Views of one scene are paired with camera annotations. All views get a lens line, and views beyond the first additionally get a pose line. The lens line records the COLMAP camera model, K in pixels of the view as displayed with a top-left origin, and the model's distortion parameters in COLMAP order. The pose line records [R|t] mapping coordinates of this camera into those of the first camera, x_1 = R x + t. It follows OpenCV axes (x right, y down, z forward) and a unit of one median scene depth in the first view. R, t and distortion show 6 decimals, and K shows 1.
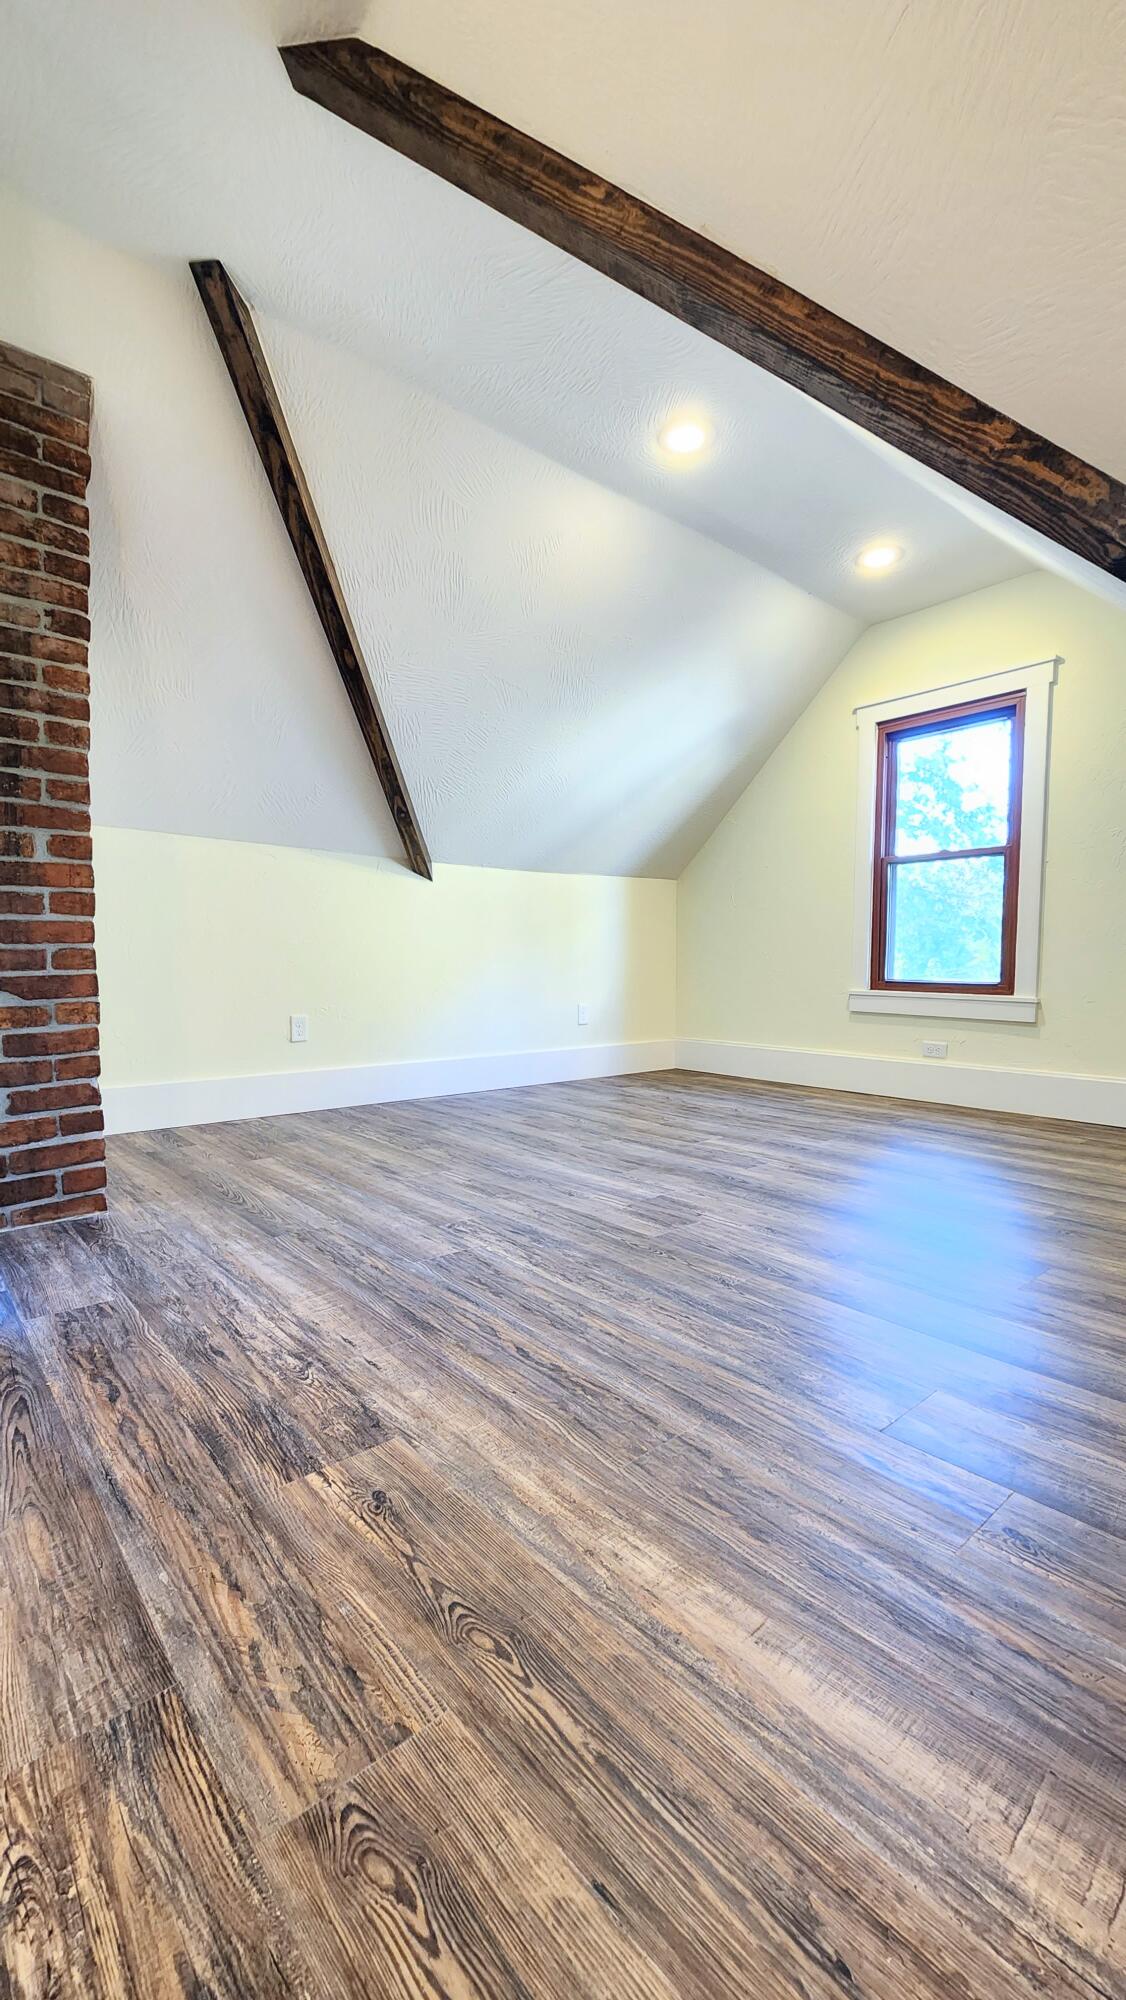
lens RADIAL K [[819.2, 0, 565.6], [0, 819.2, 1013.4], [0, 0, 1]] dist [0.003433, -0.002352]
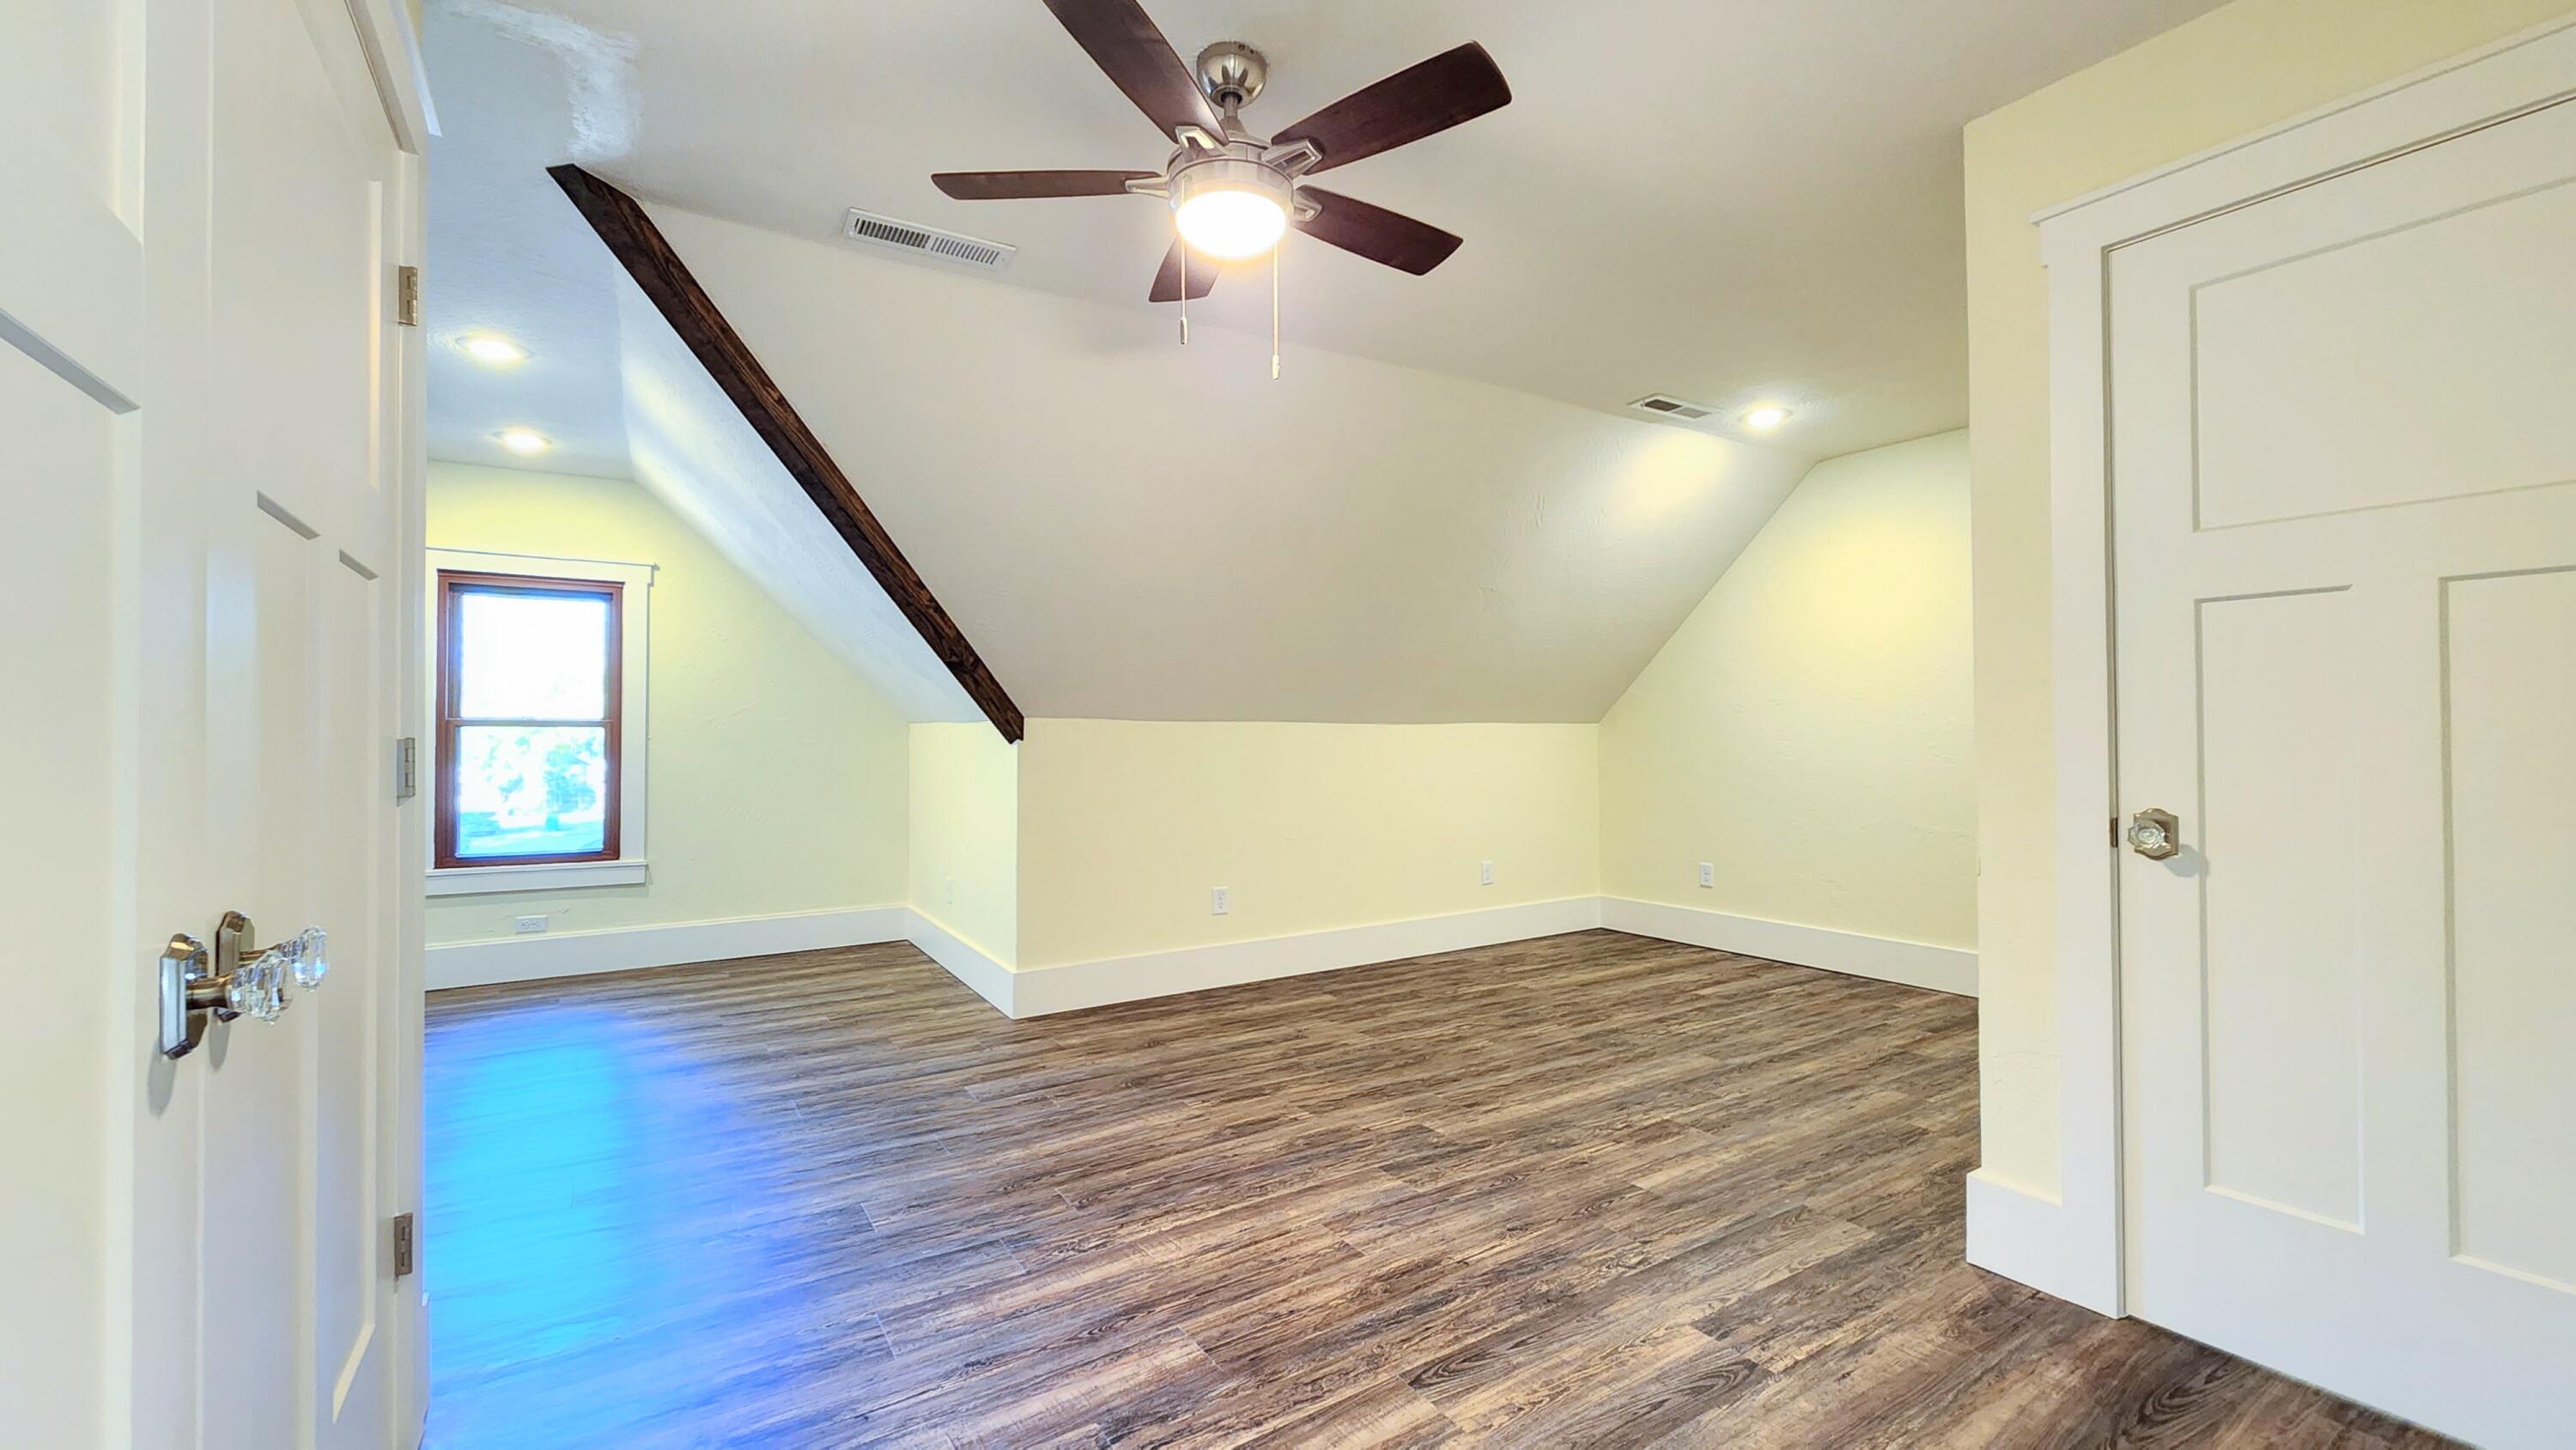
lens RADIAL K [[1059.1, 0, 1302.6], [0, 1059.1, 724.7], [0, 0, 1]] dist [0.002364, -0.000251]
pose [[0.129383, 0.007859, 0.991563, -1.070838], [0.066956, 0.997617, -0.016643, -0.172854], [-0.989332, 0.068544, 0.128549, -0.112200]]
